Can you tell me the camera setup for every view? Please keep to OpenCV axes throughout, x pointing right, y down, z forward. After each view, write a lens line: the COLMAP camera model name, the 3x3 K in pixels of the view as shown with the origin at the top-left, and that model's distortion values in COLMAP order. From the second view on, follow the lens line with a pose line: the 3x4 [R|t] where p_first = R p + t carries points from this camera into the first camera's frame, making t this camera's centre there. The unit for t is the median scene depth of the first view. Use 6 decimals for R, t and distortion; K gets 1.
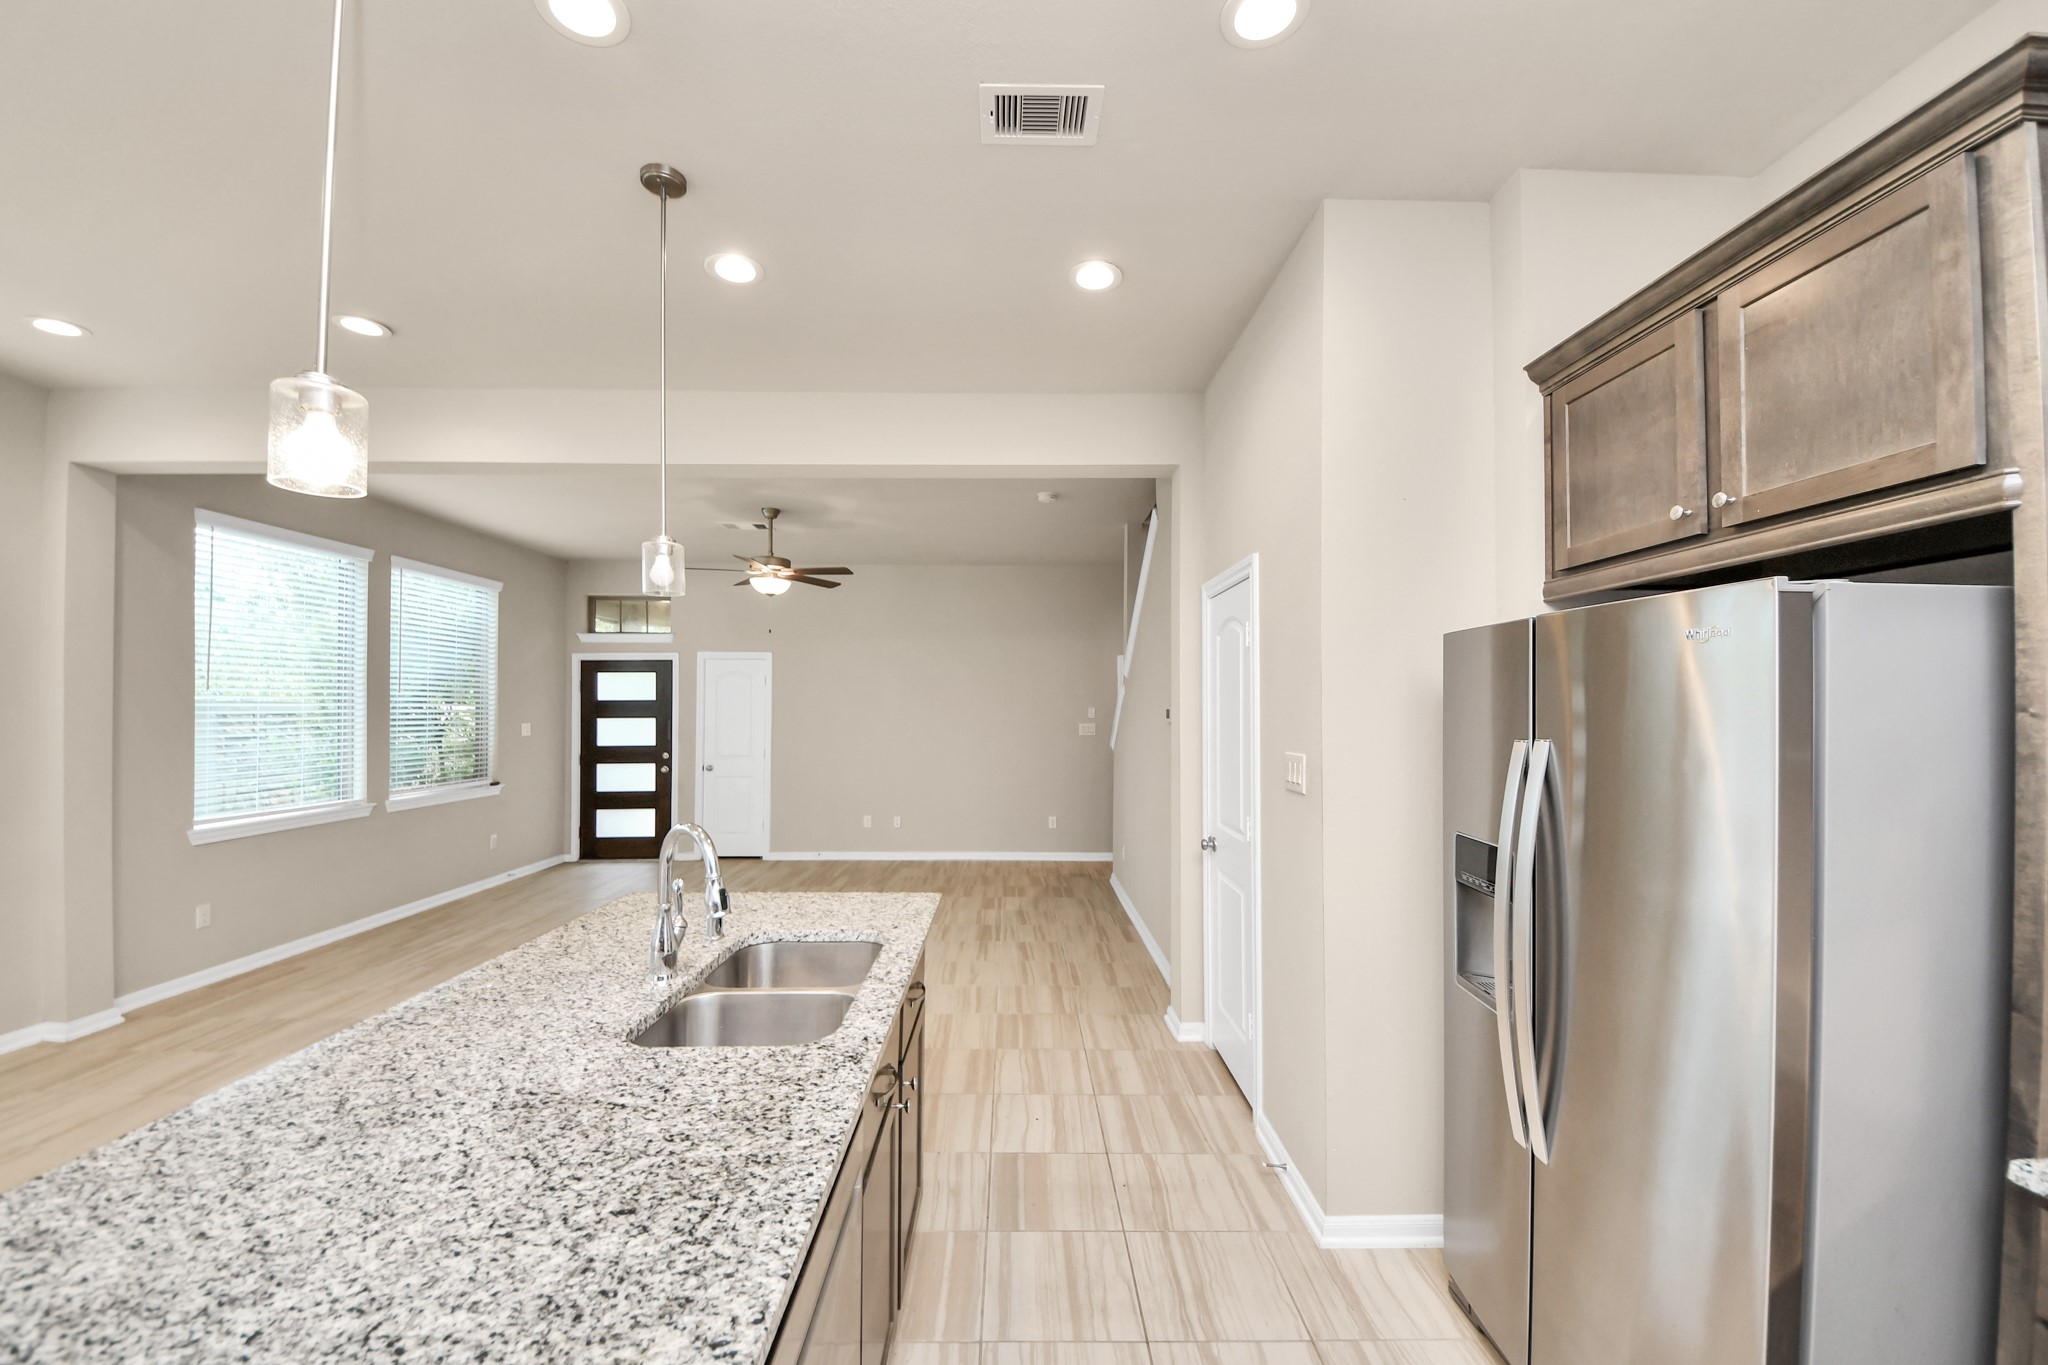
lens RADIAL K [[793.7, 0, 1027.8], [0, 793.7, 700.4], [0, 0, 1]] dist [0.061212, -0.023968]
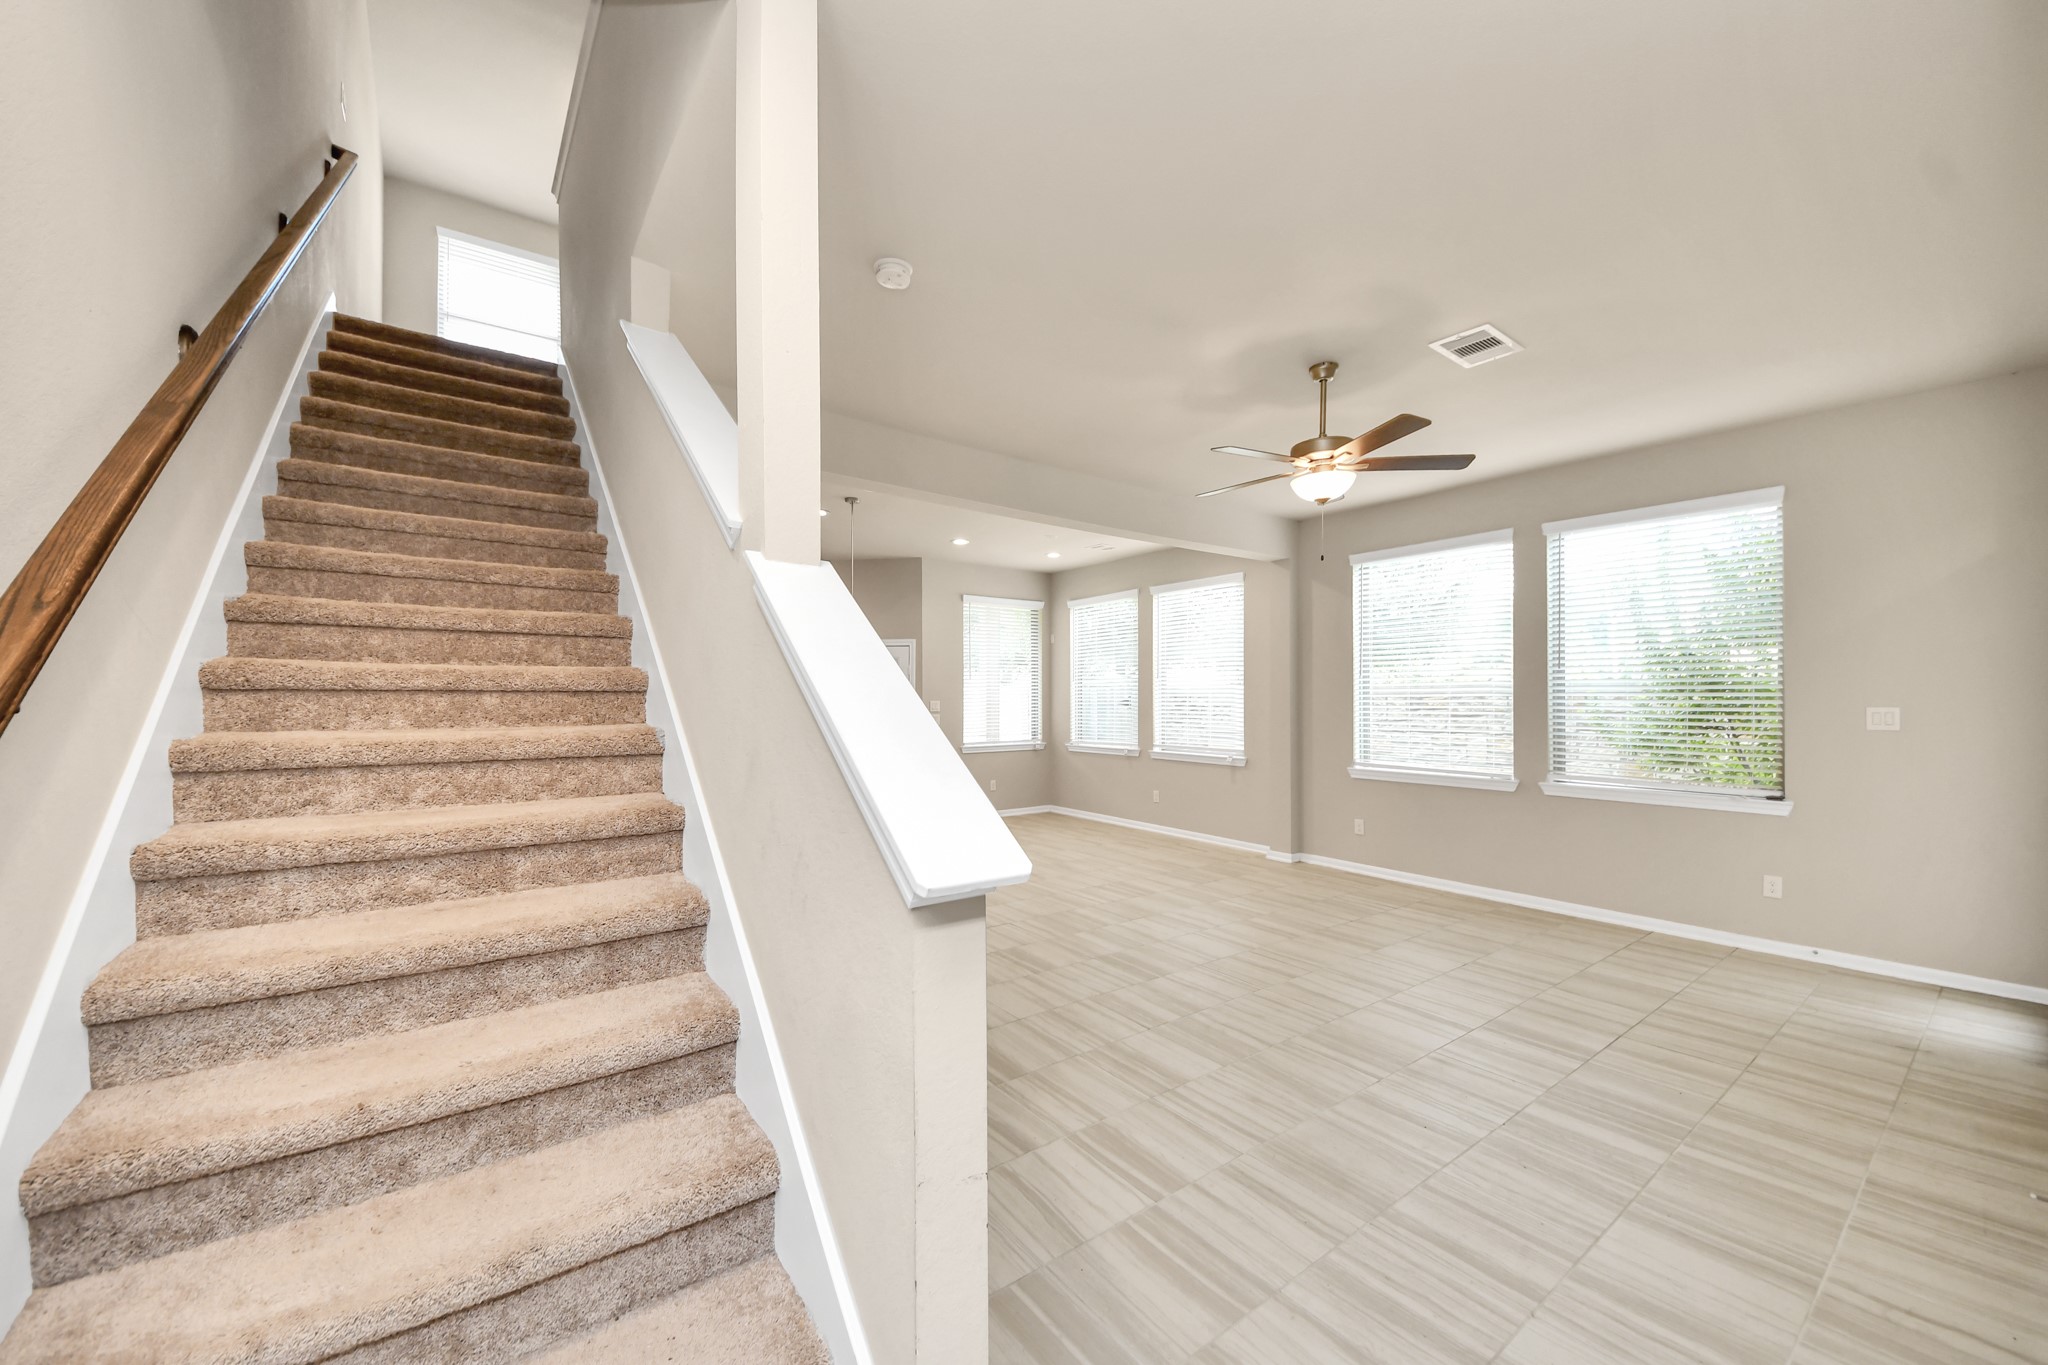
lens RADIAL K [[793.7, 0, 1027.8], [0, 793.7, 700.4], [0, 0, 1]] dist [0.061212, -0.023968]
pose [[-0.809040, 0.001024, -0.587753, 0.188116], [0.004145, 0.999984, -0.003963, 0.020874], [0.587739, -0.005643, -0.809031, 1.021285]]
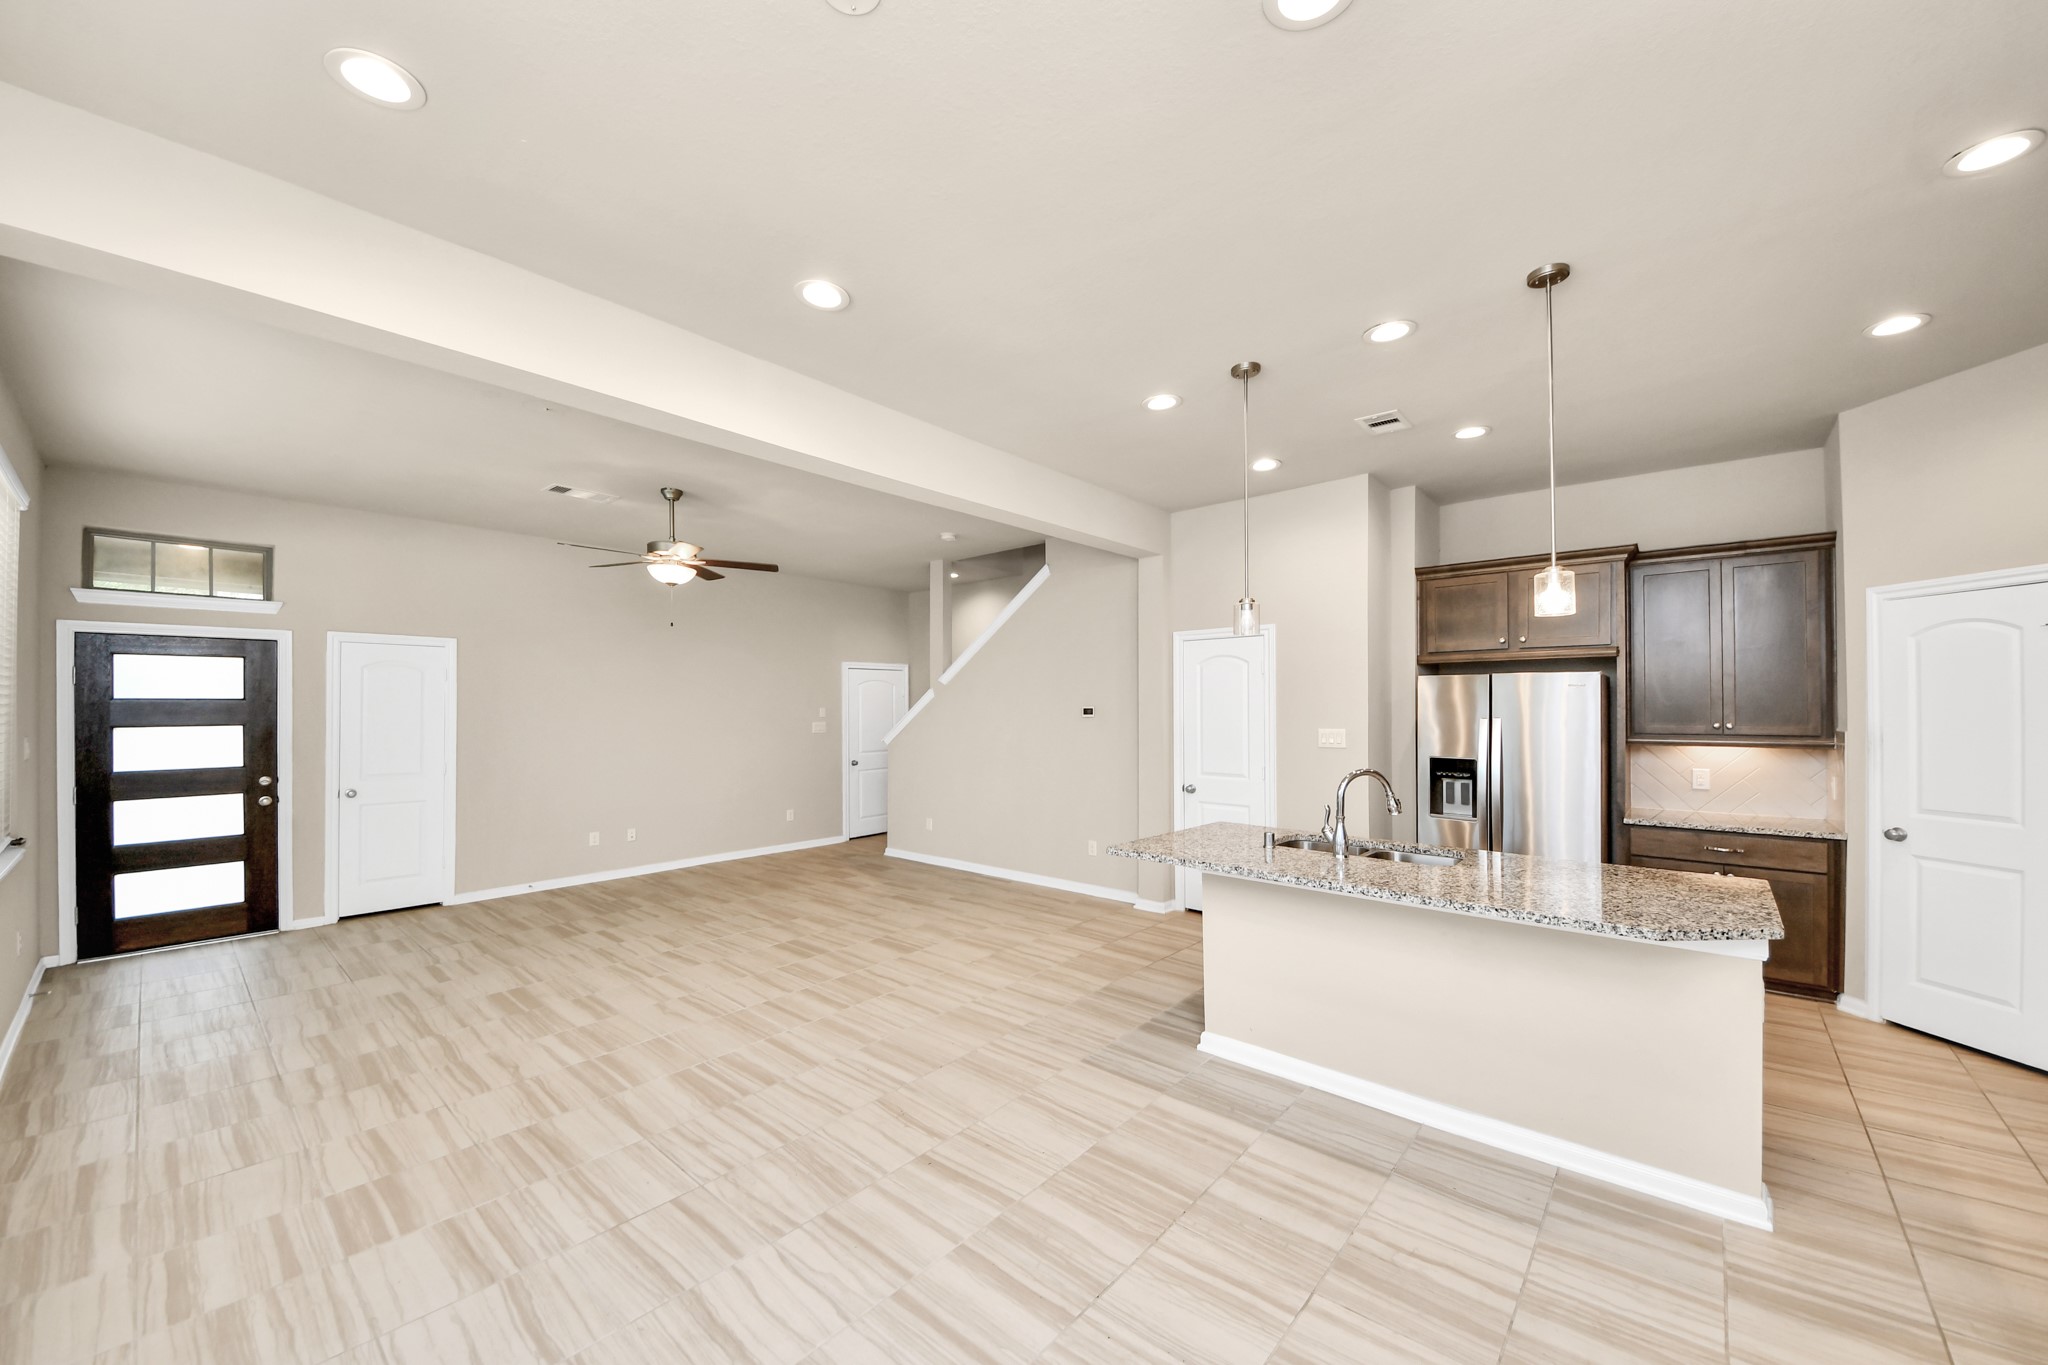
lens RADIAL K [[711.0, 0, 1027.0], [0, 711.0, 706.4], [0, 0, 1]] dist [0.006017, -0.007939]
pose [[0.643503, 0.000505, 0.765444, -0.496020], [-0.002785, 0.999995, 0.001681, 0.003451], [-0.765439, -0.003213, 0.643501, 0.126676]]
